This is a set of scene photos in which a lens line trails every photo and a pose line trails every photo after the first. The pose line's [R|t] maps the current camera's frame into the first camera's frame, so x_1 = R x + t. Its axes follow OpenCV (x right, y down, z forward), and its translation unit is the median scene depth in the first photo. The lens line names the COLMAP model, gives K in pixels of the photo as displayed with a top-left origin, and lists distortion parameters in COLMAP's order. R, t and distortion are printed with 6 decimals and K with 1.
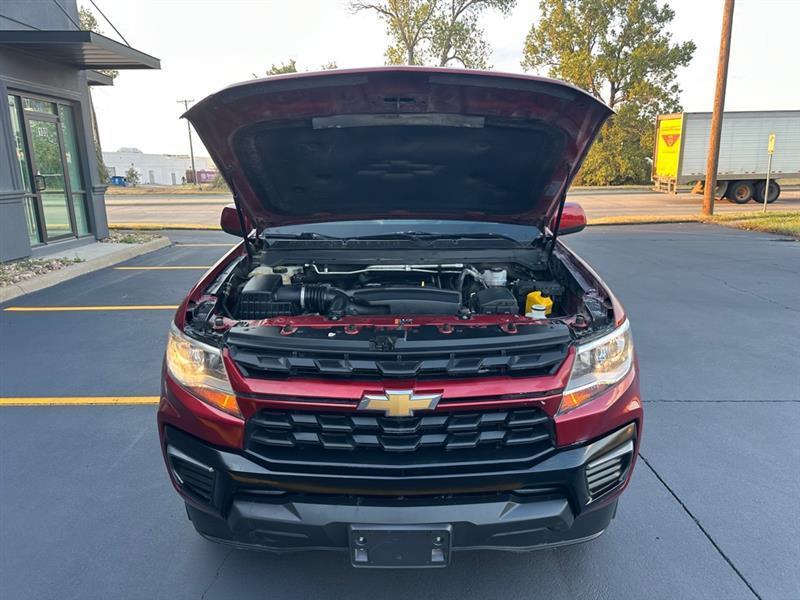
lens RADIAL K [[561.9, 0, 400.1], [0, 561.9, 299.5], [0, 0, 1]] dist [0.017663, -0.026938]
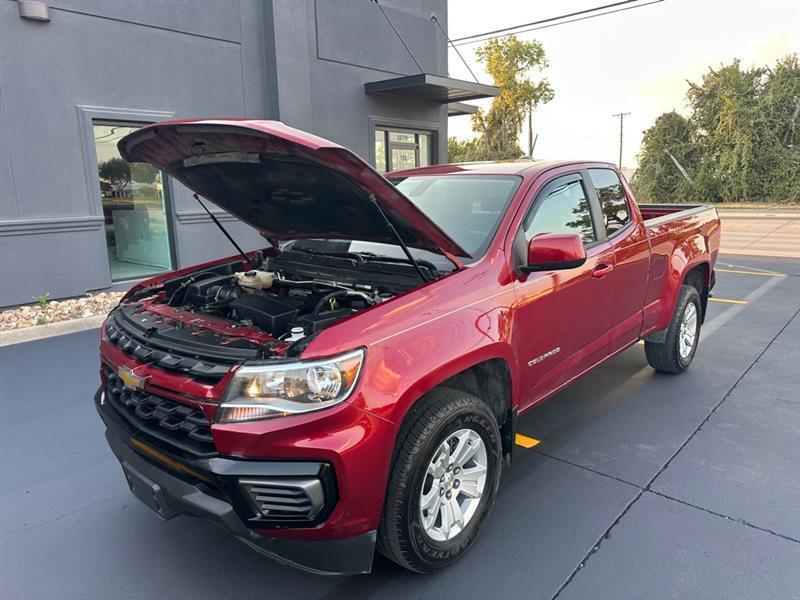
lens RADIAL K [[561.9, 0, 400.4], [0, 561.9, 298.3], [0, 0, 1]] dist [0.017663, -0.026938]
pose [[0.748072, 0.122893, -0.652140, 0.232466], [-0.138324, 0.989994, 0.027888, -0.021636], [0.649042, 0.069344, 0.757586, 0.070333]]
